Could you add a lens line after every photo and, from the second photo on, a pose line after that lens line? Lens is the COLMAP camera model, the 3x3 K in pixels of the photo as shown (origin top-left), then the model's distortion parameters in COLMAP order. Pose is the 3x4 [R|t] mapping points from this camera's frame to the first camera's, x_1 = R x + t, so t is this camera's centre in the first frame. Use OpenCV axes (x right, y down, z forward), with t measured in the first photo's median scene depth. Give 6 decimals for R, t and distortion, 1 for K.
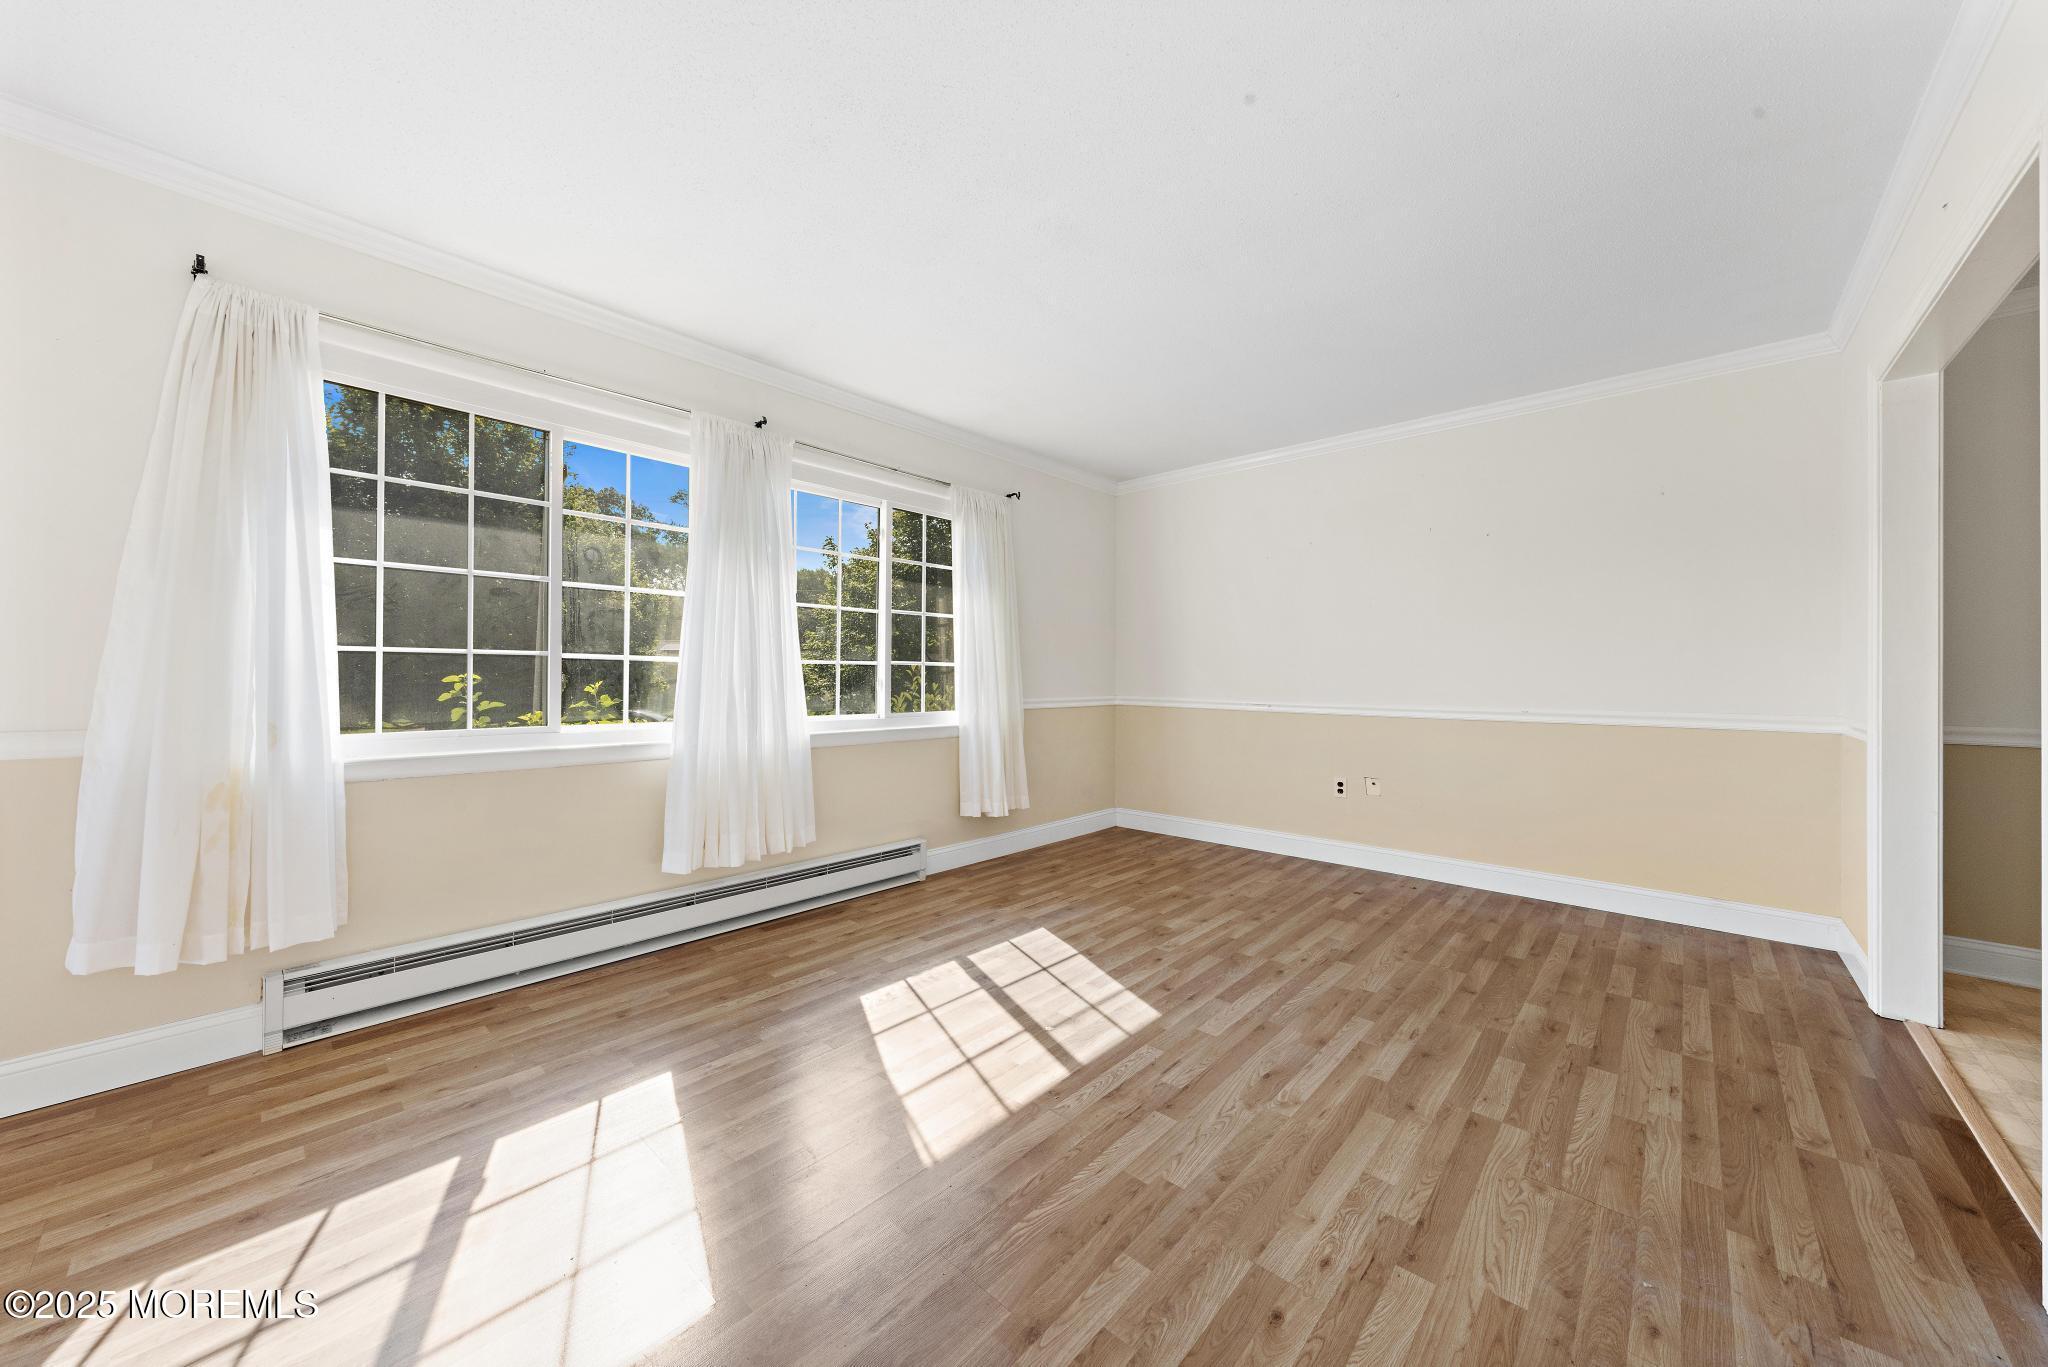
lens RADIAL K [[751.7, 0, 1032.2], [0, 751.7, 683.0], [0, 0, 1]] dist [0.008548, -0.000015]
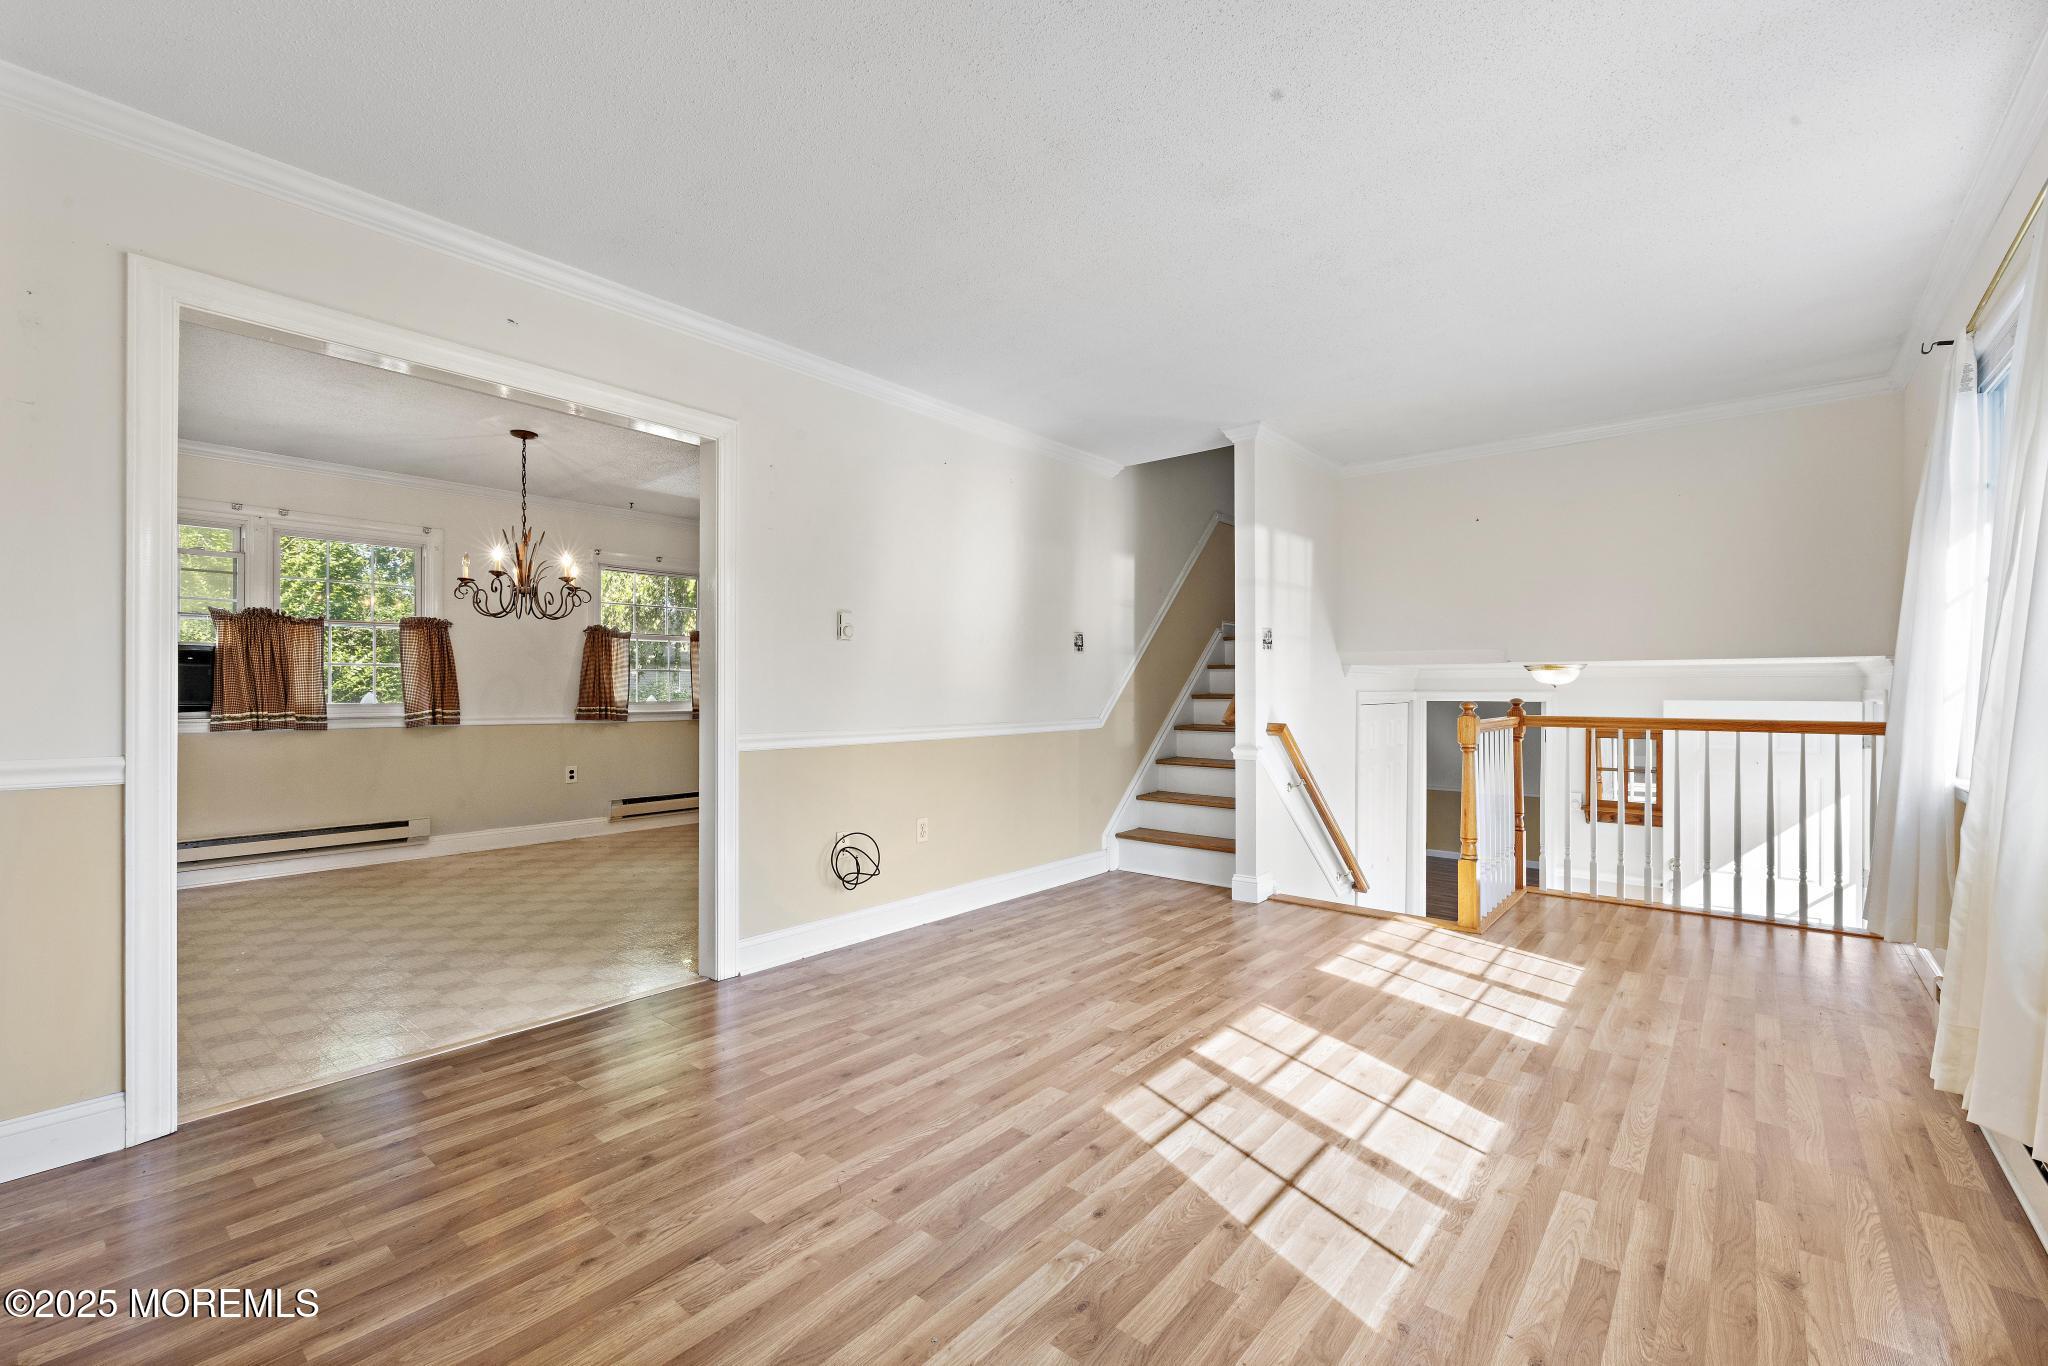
lens RADIAL K [[852.7, 0, 1020.6], [0, 852.7, 683.8], [0, 0, 1]] dist [0.000128, 0.000564]
pose [[-0.999939, -0.005138, -0.009769, 0.267100], [-0.005161, 0.999984, 0.002294, -0.022061], [0.009757, 0.002344, -0.999950, 1.855958]]
